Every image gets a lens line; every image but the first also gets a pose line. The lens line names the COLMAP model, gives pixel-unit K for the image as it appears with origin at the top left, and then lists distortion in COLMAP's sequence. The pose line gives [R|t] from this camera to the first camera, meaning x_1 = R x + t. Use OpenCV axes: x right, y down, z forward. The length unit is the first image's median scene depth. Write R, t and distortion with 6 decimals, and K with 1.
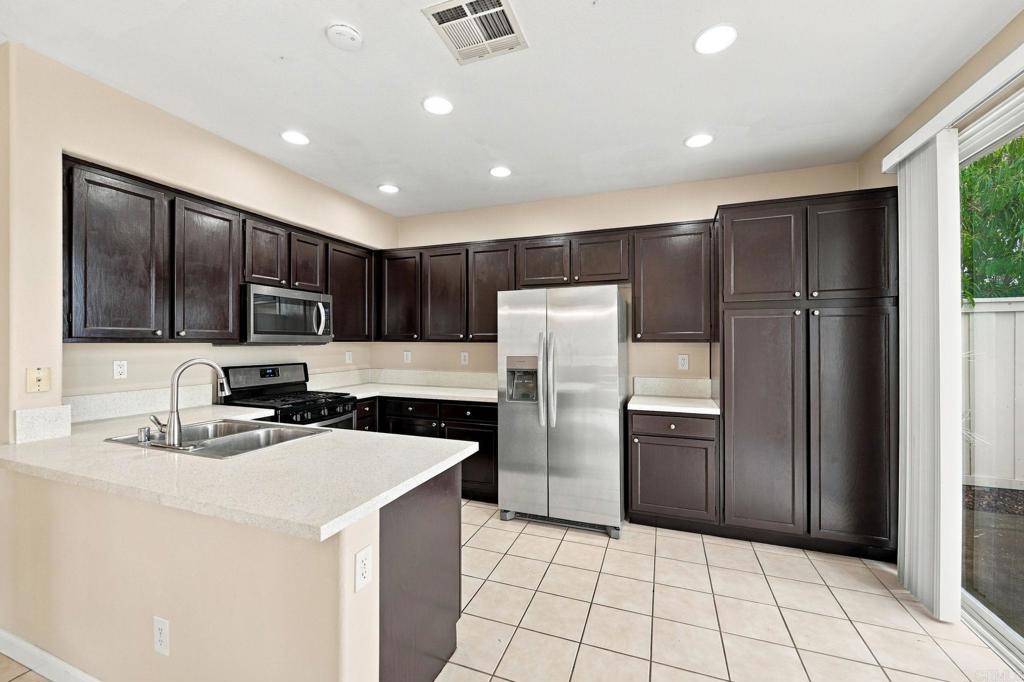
lens RADIAL K [[405.8, 0, 510.7], [0, 405.8, 342.5], [0, 0, 1]] dist [0.000470, 0.000649]
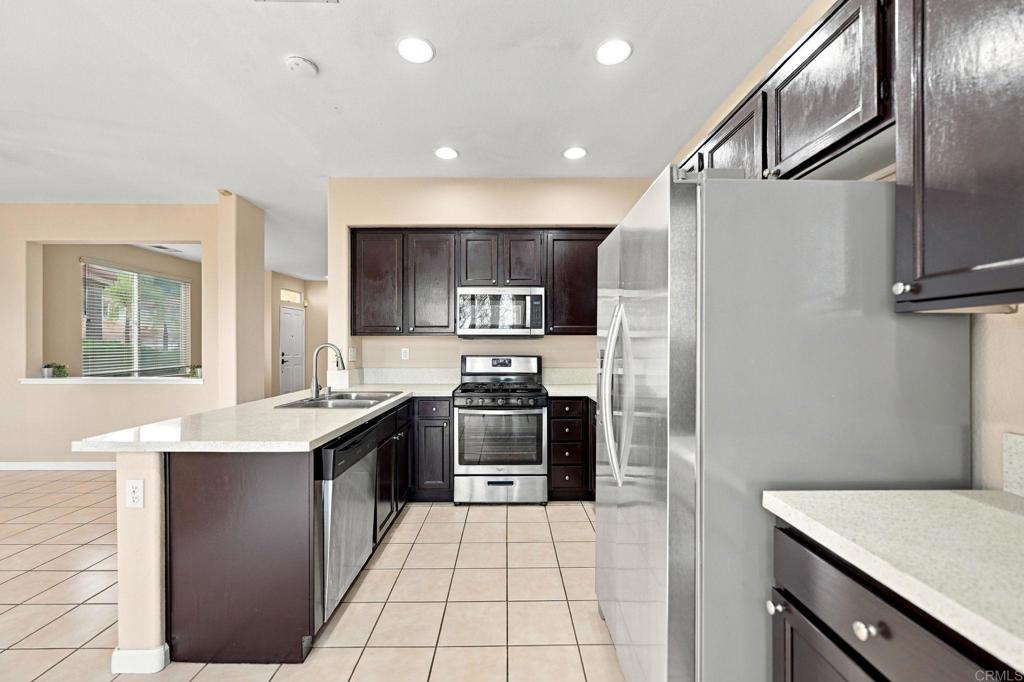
lens RADIAL K [[412.2, 0, 509.2], [0, 412.2, 344.0], [0, 0, 1]] dist [0.000803, 0.000179]
pose [[0.351196, -0.000720, -0.936302, 0.536816], [0.000344, 1.000000, -0.000640, 0.024952], [0.936302, -0.000098, 0.351196, 0.665520]]
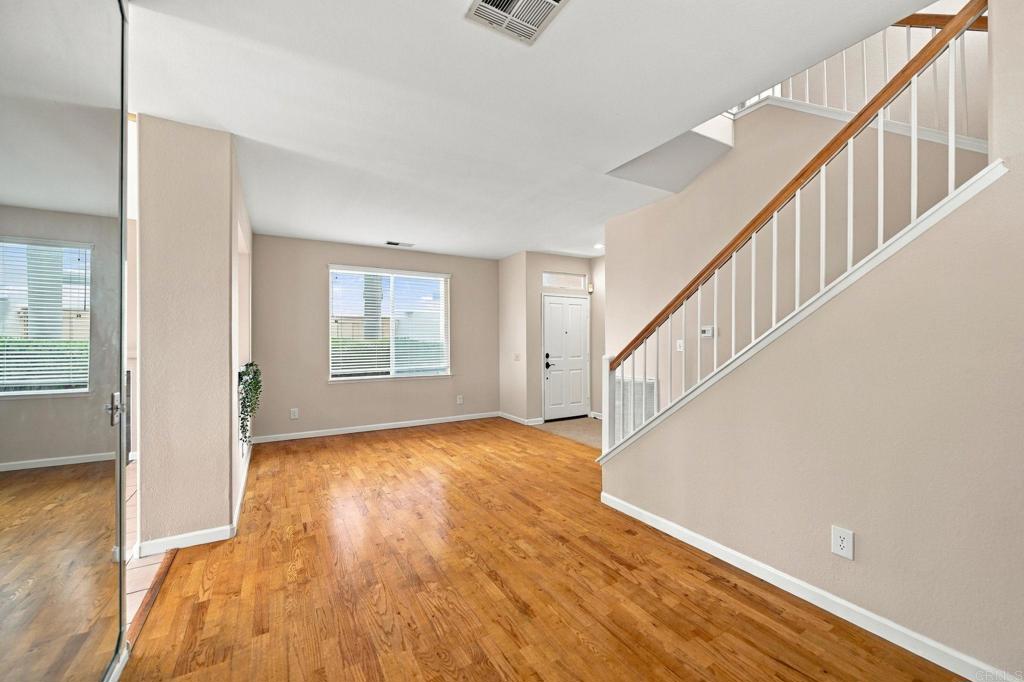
lens RADIAL K [[405.8, 0, 510.7], [0, 405.8, 342.5], [0, 0, 1]] dist [0.000470, 0.000649]
pose [[-0.632173, 0.000255, -0.774827, -0.824950], [0.004226, 0.999986, -0.003119, 0.026906], [0.774816, -0.005247, -0.632166, 1.423547]]
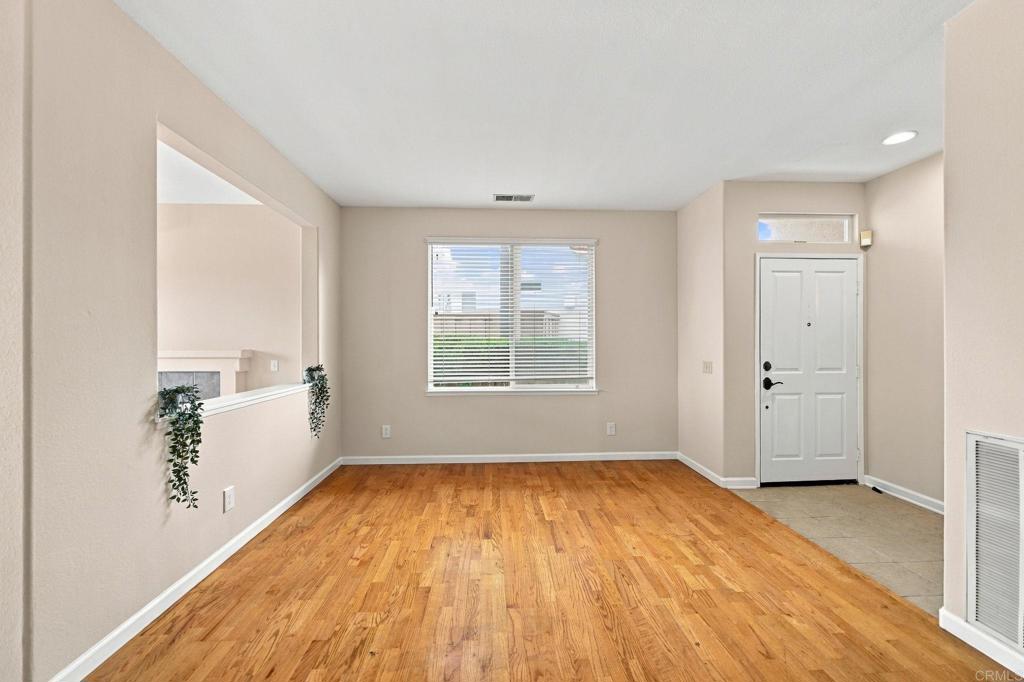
lens RADIAL K [[405.8, 0, 510.7], [0, 405.8, 342.5], [0, 0, 1]] dist [0.000470, 0.000649]
pose [[-0.917976, -0.002177, -0.396630, -1.449395], [-0.001472, 0.999997, -0.002083, 0.024943], [0.396633, -0.001328, -0.917976, 1.009929]]
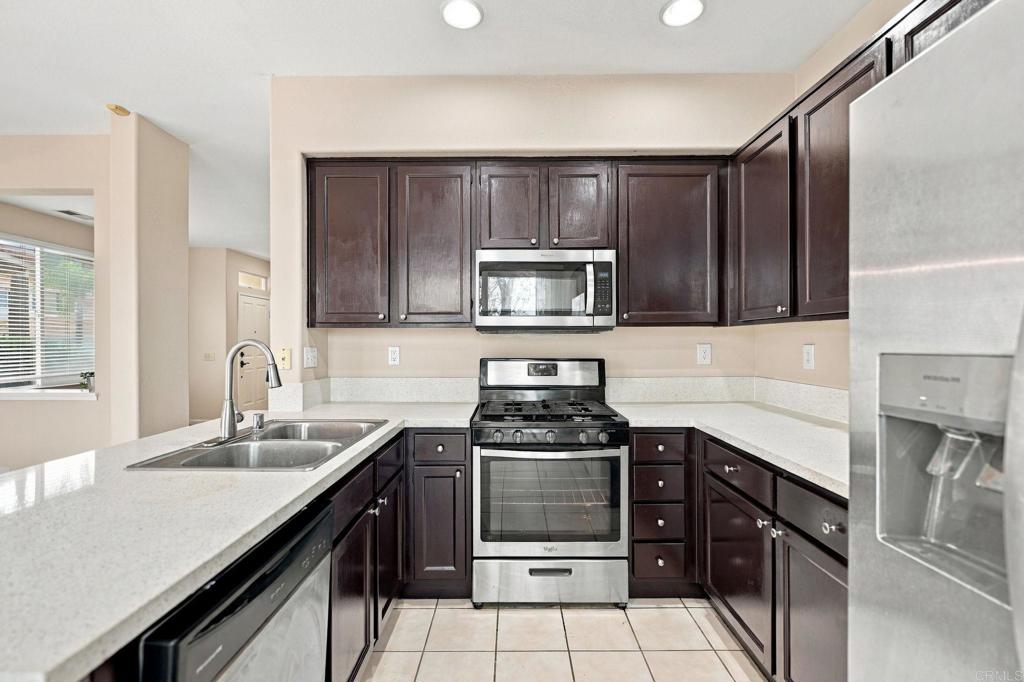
lens RADIAL K [[455.2, 0, 512.0], [0, 455.2, 341.0], [0, 0, 1]] dist [-0.000391, 0.000113]
pose [[0.348961, -0.002206, -0.937135, 0.172915], [0.001737, 0.999997, -0.001707, 0.025983], [0.937136, -0.001032, 0.348964, 0.715982]]
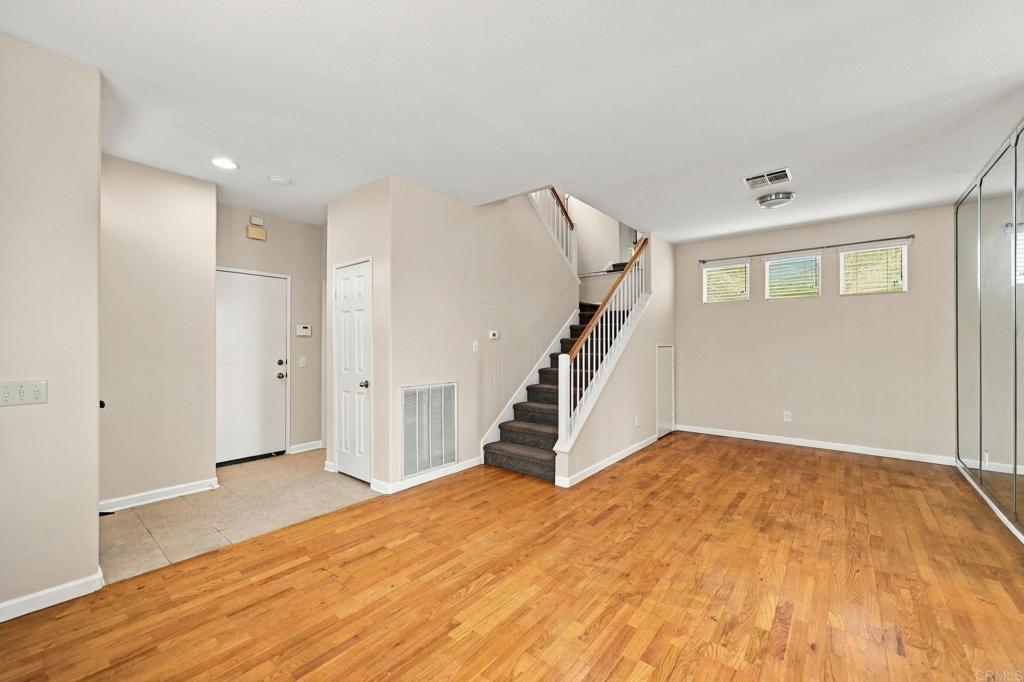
lens RADIAL K [[405.8, 0, 510.7], [0, 405.8, 342.5], [0, 0, 1]] dist [0.000470, 0.000649]
pose [[0.947147, -0.003609, -0.320781, -1.591207], [0.003301, 0.999993, -0.001504, 0.022532], [0.320784, 0.000366, 0.947152, -0.269407]]
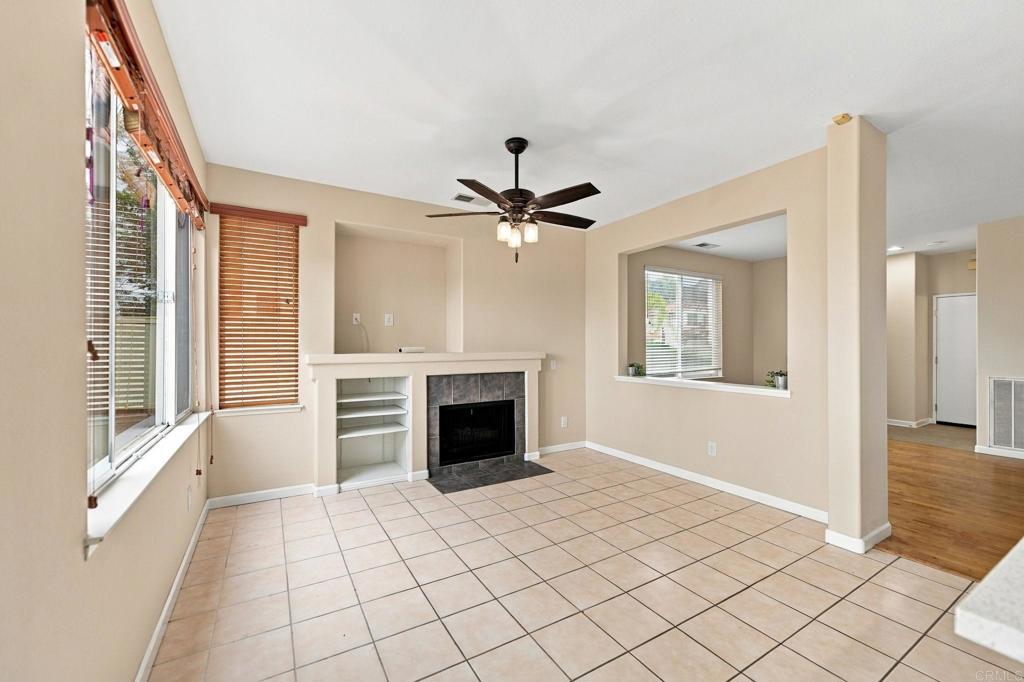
lens RADIAL K [[412.2, 0, 509.2], [0, 412.2, 344.0], [0, 0, 1]] dist [0.000803, 0.000179]
pose [[-0.630098, -0.002918, -0.776510, 0.133467], [0.000991, 0.999989, -0.004561, 0.025690], [0.776515, -0.003643, -0.630088, 0.290817]]
